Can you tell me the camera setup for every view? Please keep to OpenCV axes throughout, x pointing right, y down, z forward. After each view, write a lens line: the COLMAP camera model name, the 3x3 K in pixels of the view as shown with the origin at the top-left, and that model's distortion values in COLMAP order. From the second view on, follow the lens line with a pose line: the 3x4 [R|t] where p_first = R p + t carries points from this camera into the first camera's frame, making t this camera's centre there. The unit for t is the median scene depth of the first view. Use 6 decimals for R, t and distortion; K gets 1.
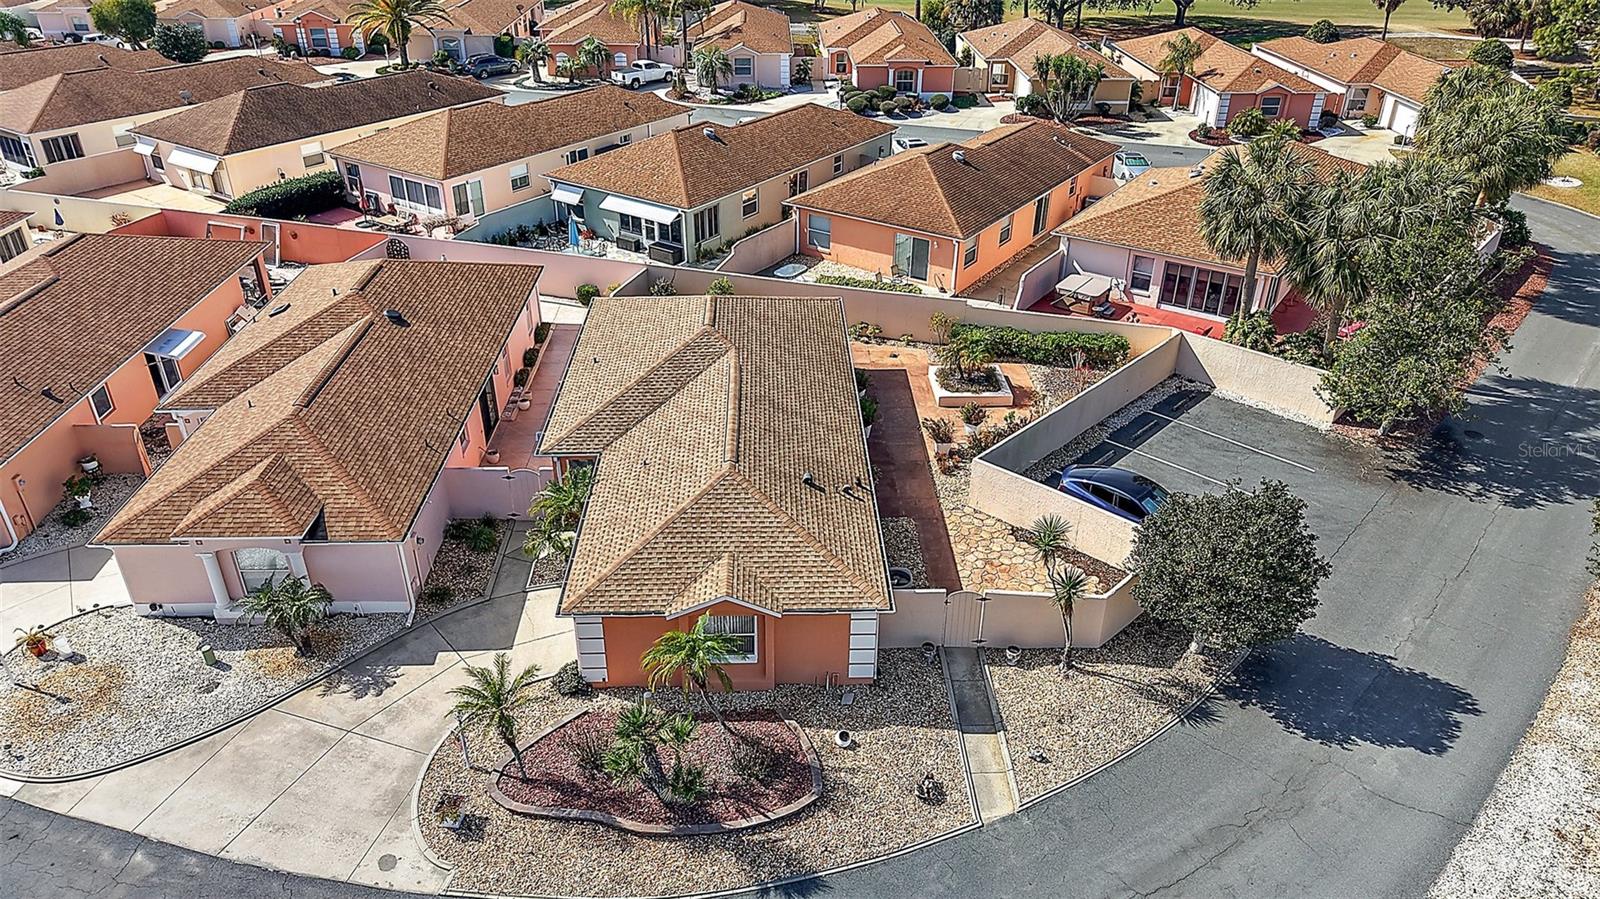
lens RADIAL K [[1093.8, 0, 800.0], [0, 1093.8, 449.5], [0, 0, 1]] dist [0.010789, -0.011173]
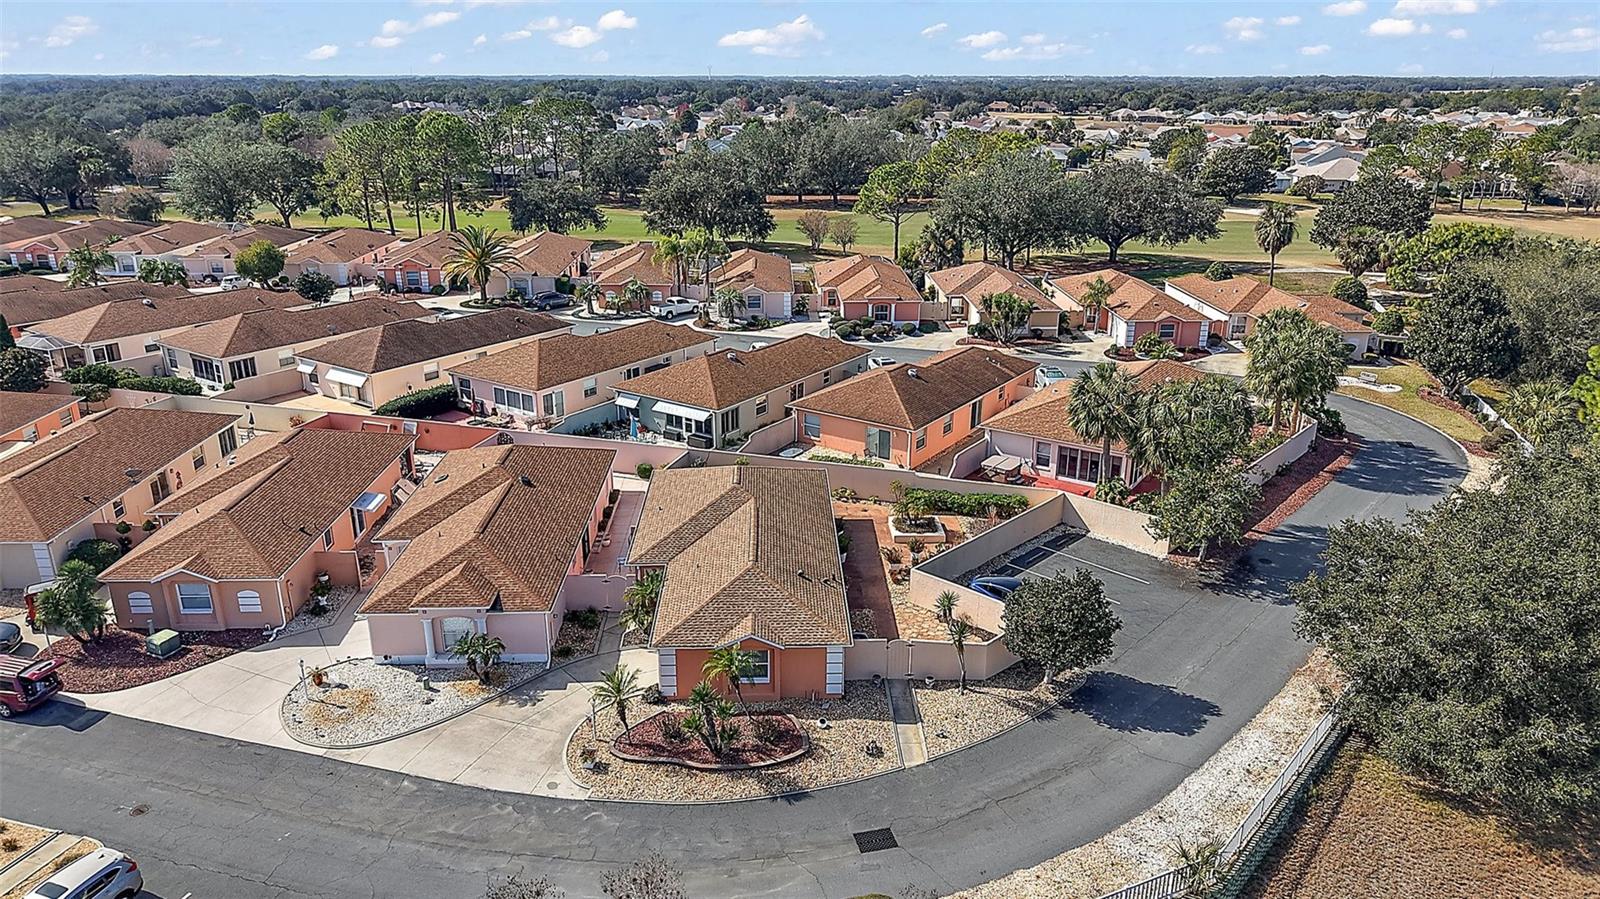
lens RADIAL K [[1085.2, 0, 800.0], [0, 1085.2, 449.5], [0, 0, 1]] dist [0.006172, -0.004238]
pose [[0.999988, -0.003875, -0.002860, 0.008596], [0.003293, 0.983468, -0.181049, 0.104577], [0.003514, 0.181038, 0.983470, -0.458024]]
